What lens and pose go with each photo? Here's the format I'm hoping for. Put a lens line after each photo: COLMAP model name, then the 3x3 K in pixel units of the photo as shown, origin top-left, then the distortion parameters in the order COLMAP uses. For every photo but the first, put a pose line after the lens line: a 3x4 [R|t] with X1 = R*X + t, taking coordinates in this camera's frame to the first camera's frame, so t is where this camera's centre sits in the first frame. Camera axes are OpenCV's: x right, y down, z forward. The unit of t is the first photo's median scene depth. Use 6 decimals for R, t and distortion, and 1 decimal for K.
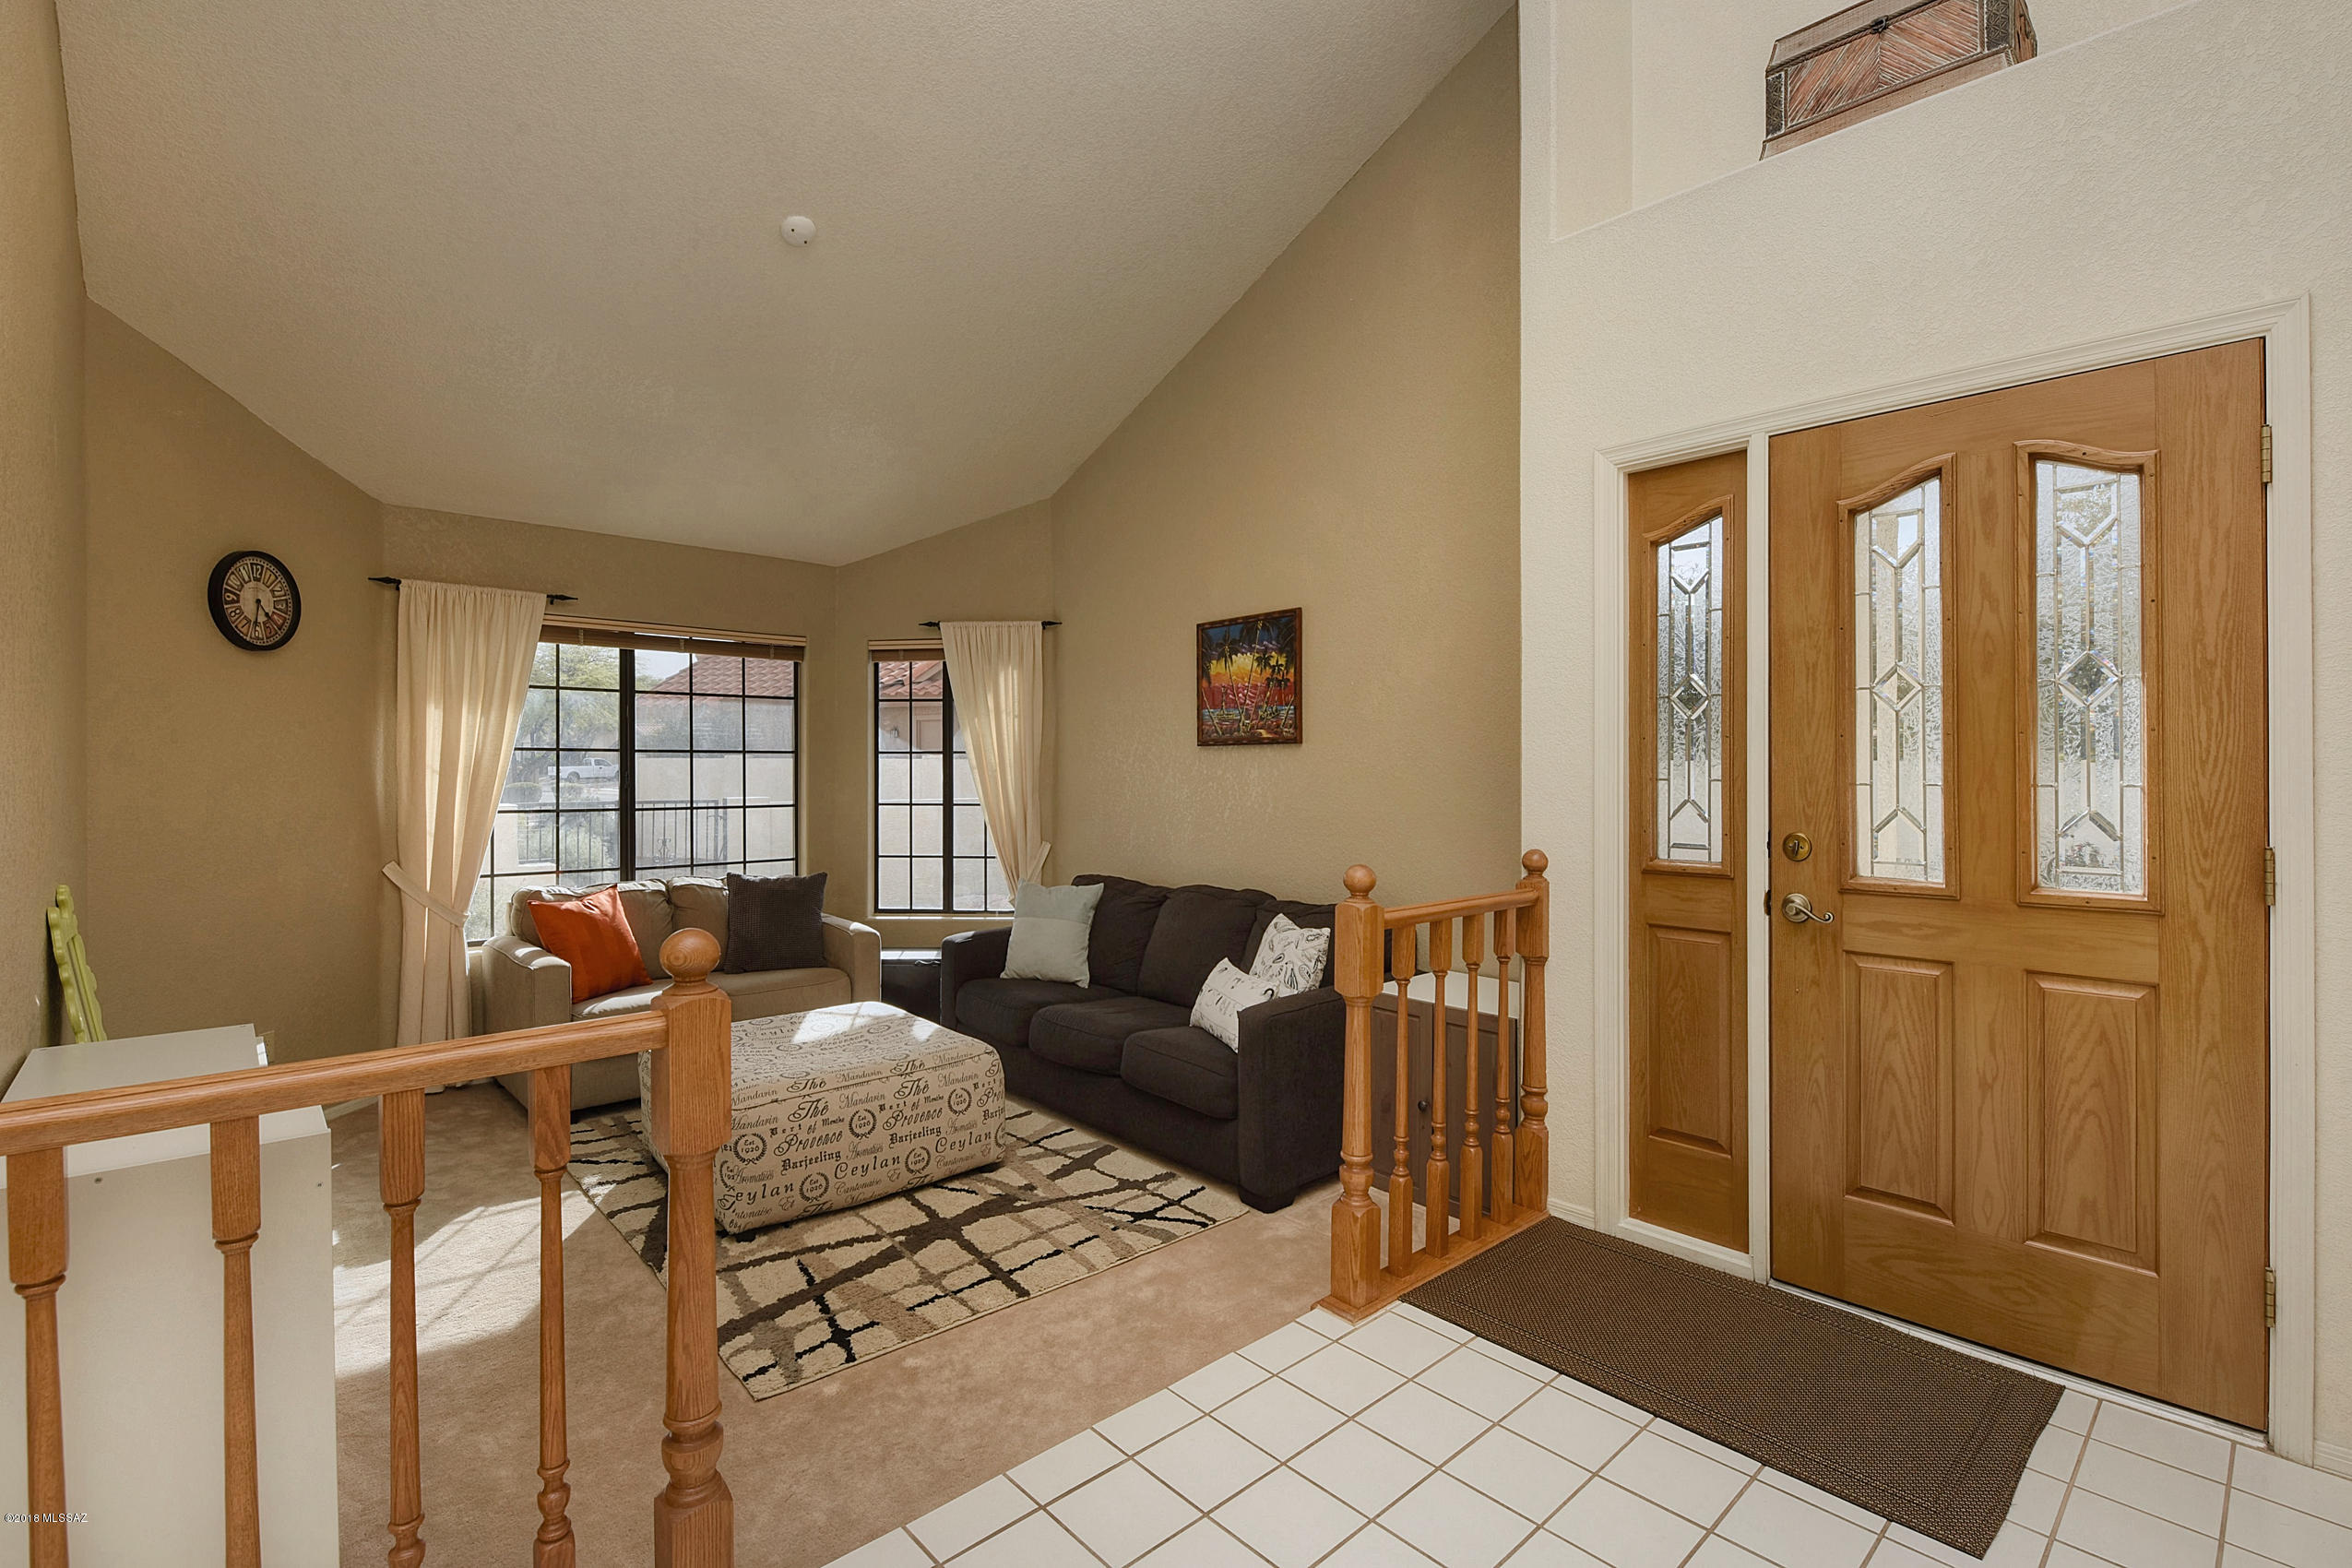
lens RADIAL K [[1055.0, 0, 1188.7], [0, 1055.0, 765.8], [0, 0, 1]] dist [-0.006851, -0.000191]
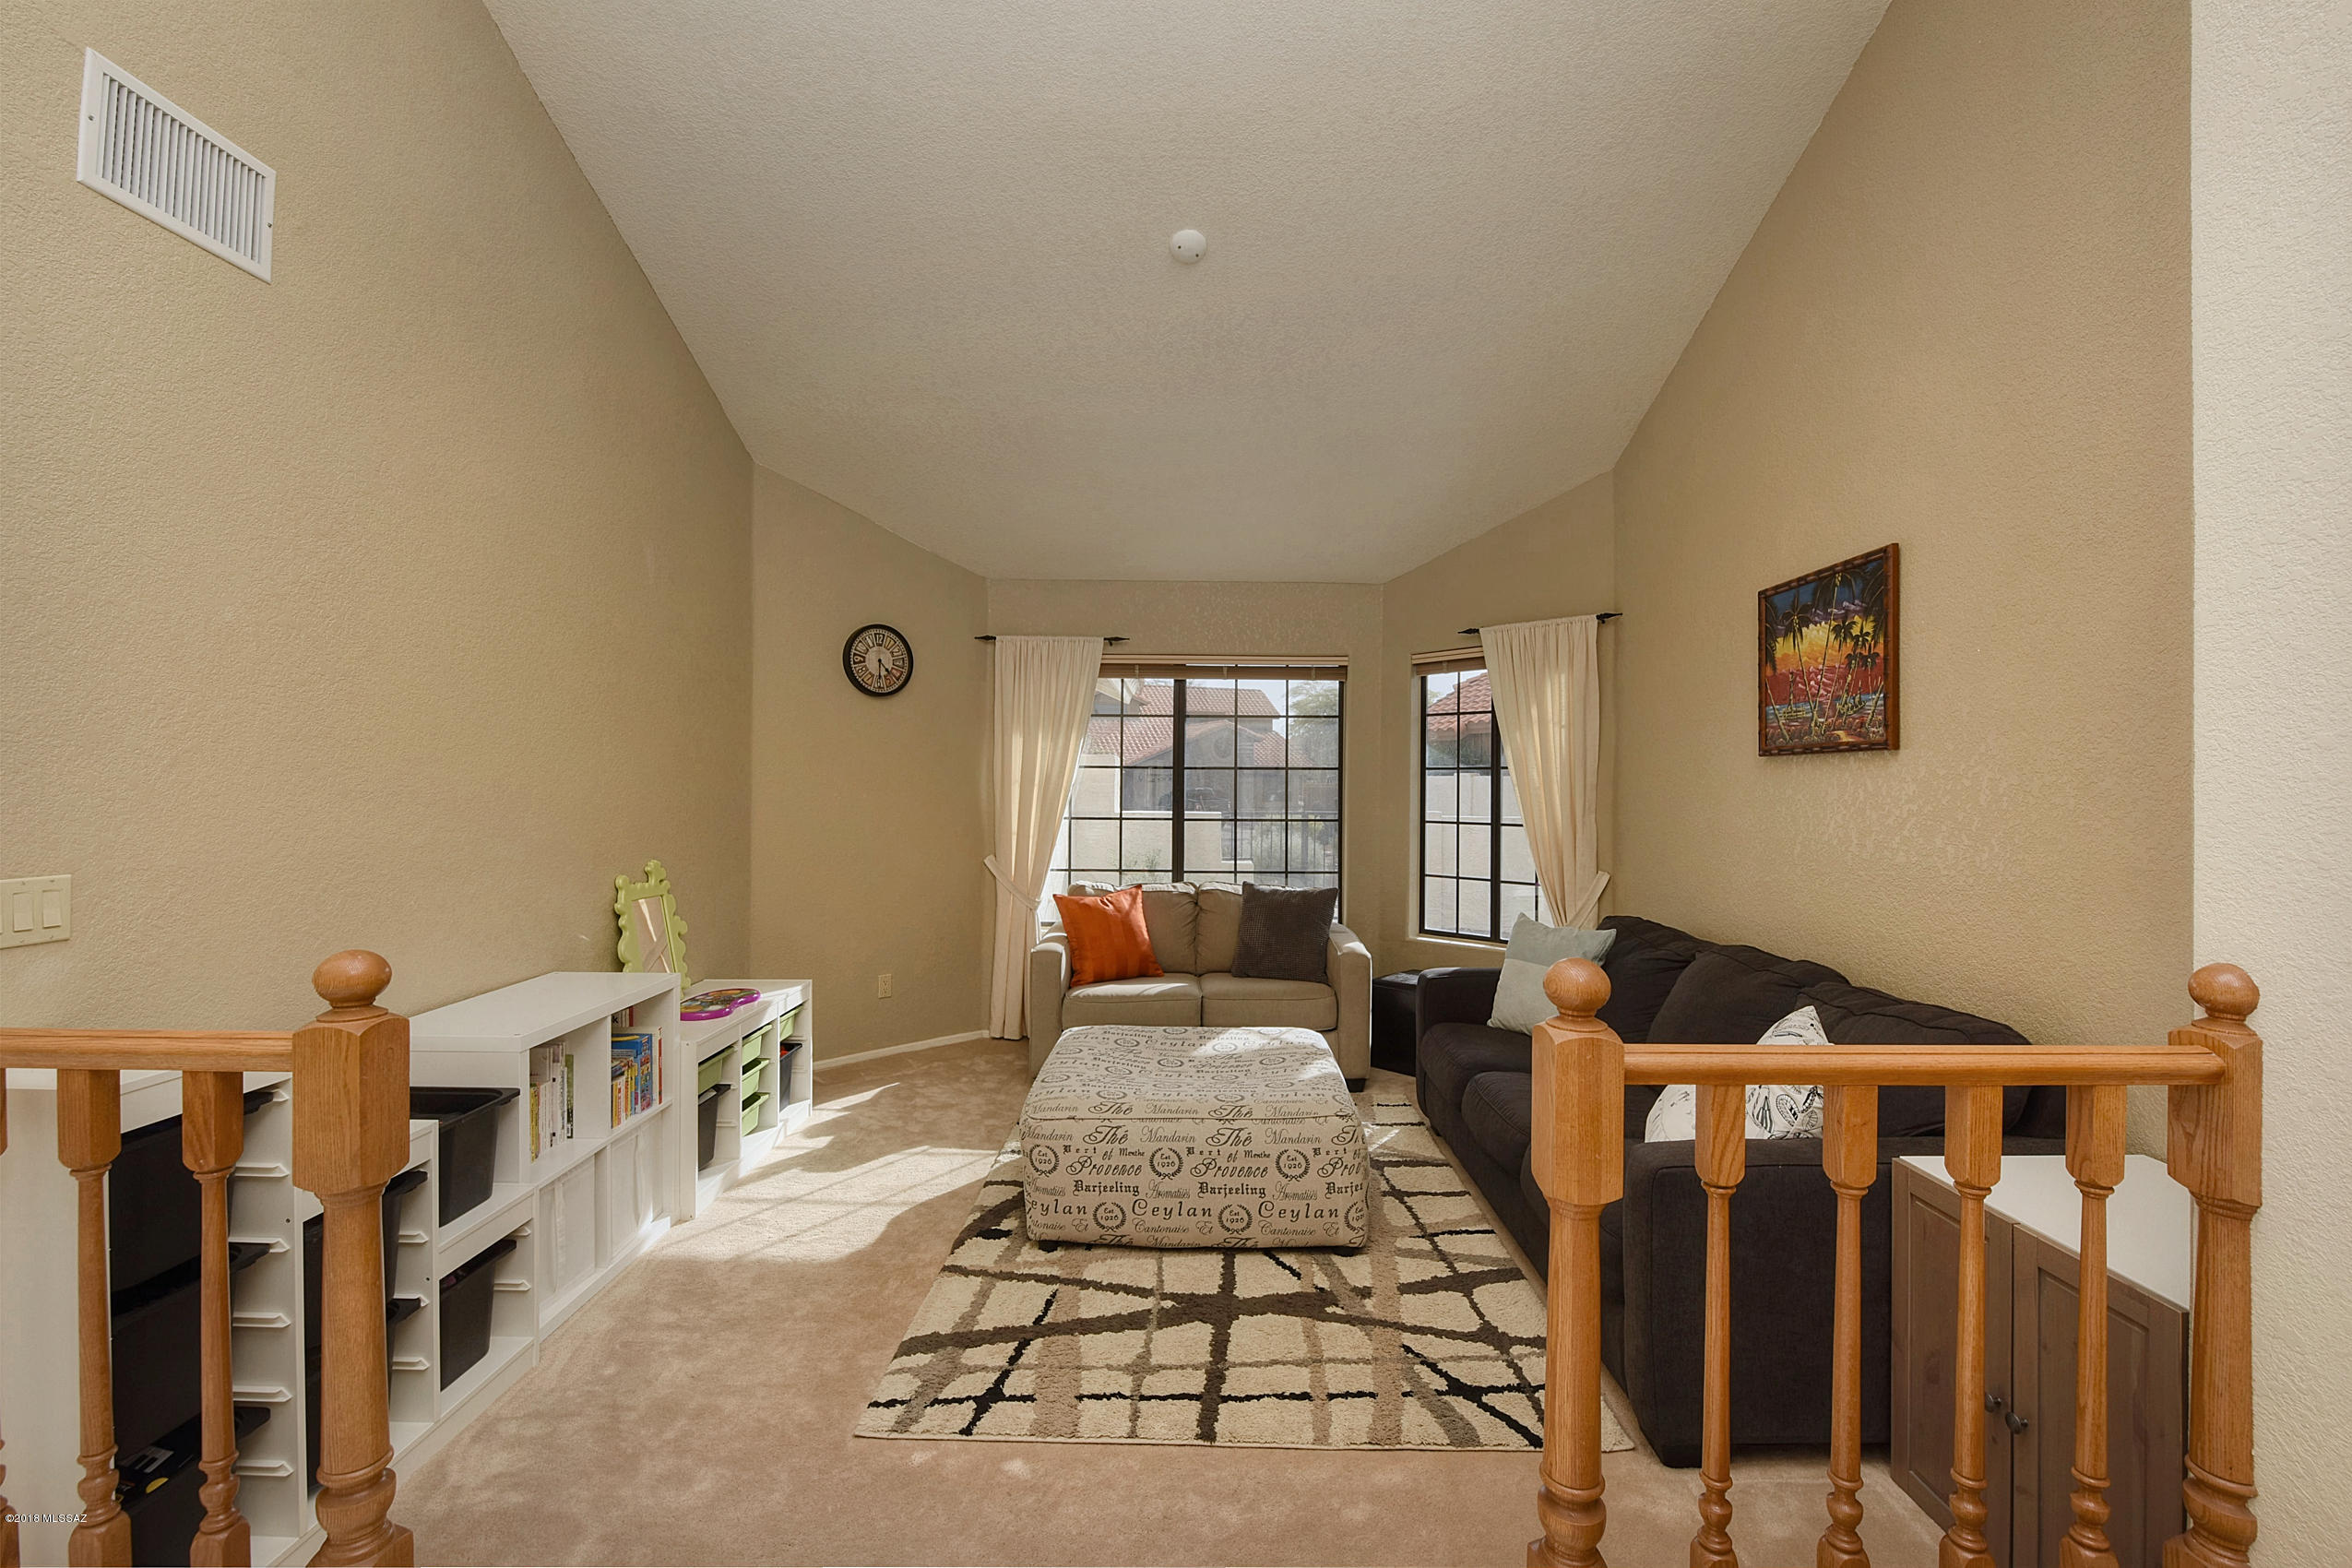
lens RADIAL K [[956.8, 0, 1177.7], [0, 956.8, 776.0], [0, 0, 1]] dist [-0.000187, -0.005782]
pose [[0.727287, -0.001541, -0.686331, 0.232925], [-0.003775, 0.999973, -0.006246, 0.000895], [0.686323, 0.007133, 0.727262, 0.319280]]
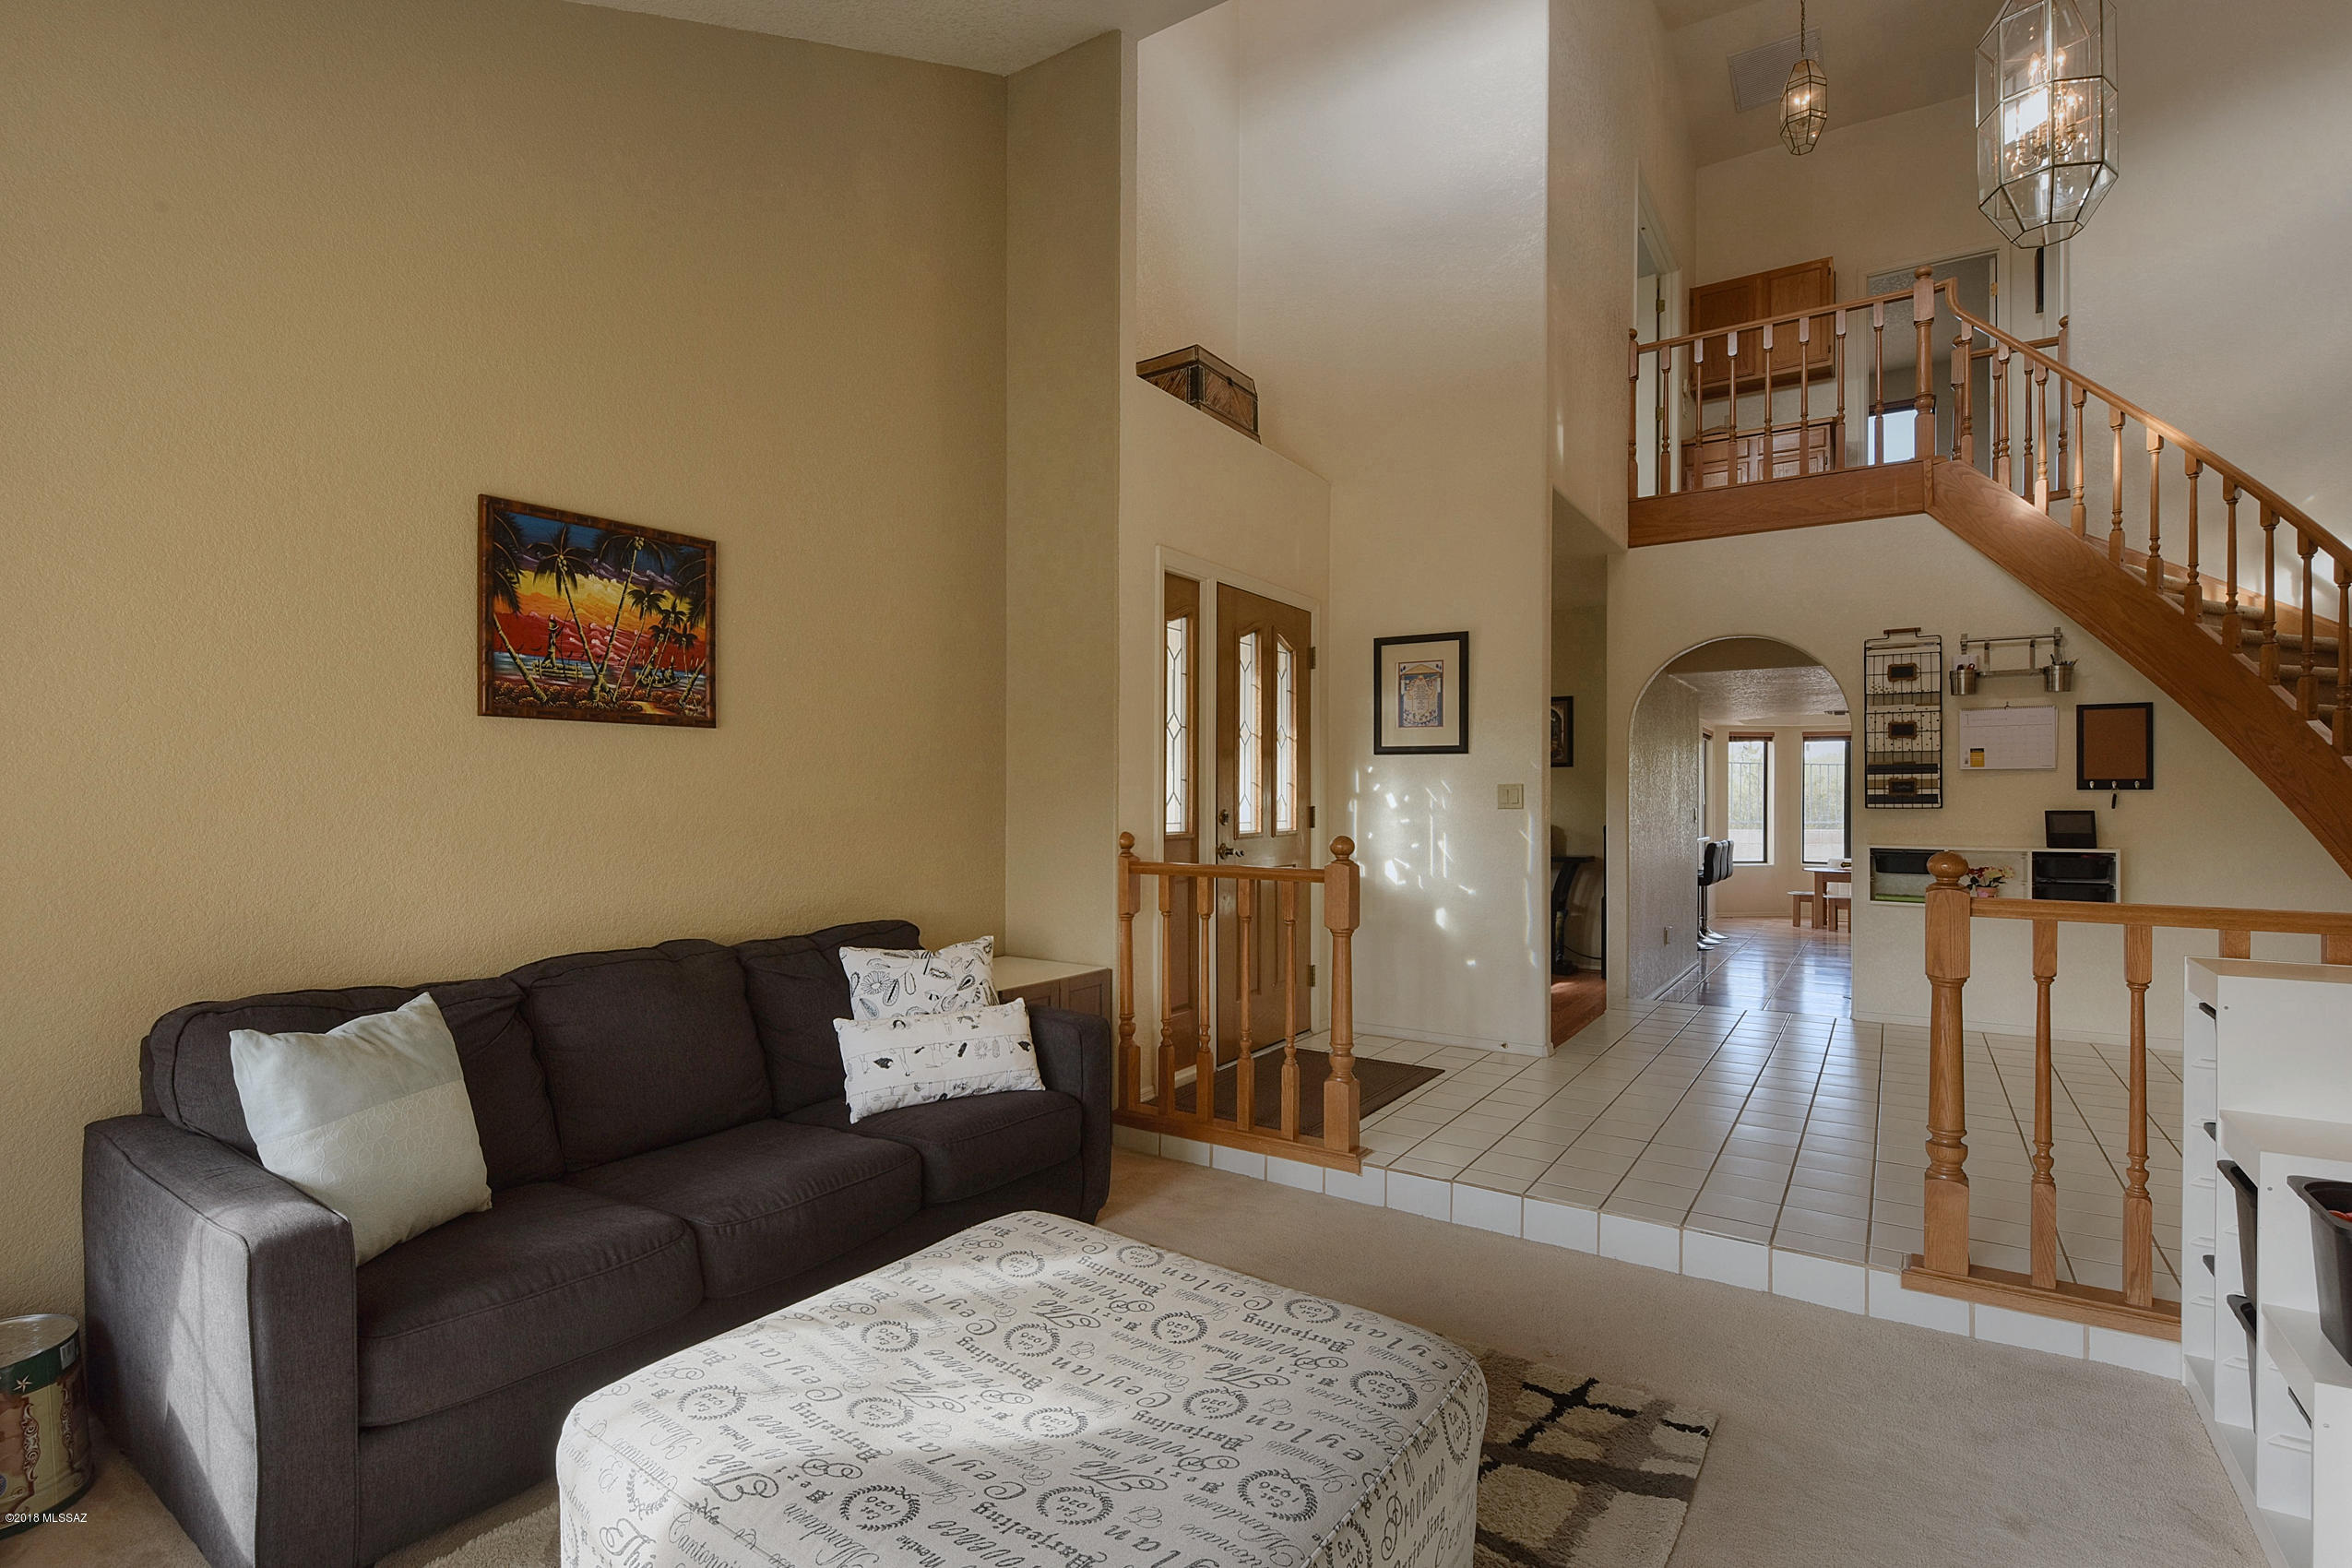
lens RADIAL K [[1055.0, 0, 1188.7], [0, 1055.0, 765.8], [0, 0, 1]] dist [-0.006851, -0.000191]
pose [[-0.223616, 0.026420, 0.974319, -0.827619], [-0.002985, 0.999609, -0.027791, 0.029461], [-0.974673, -0.009122, -0.223450, 1.037279]]
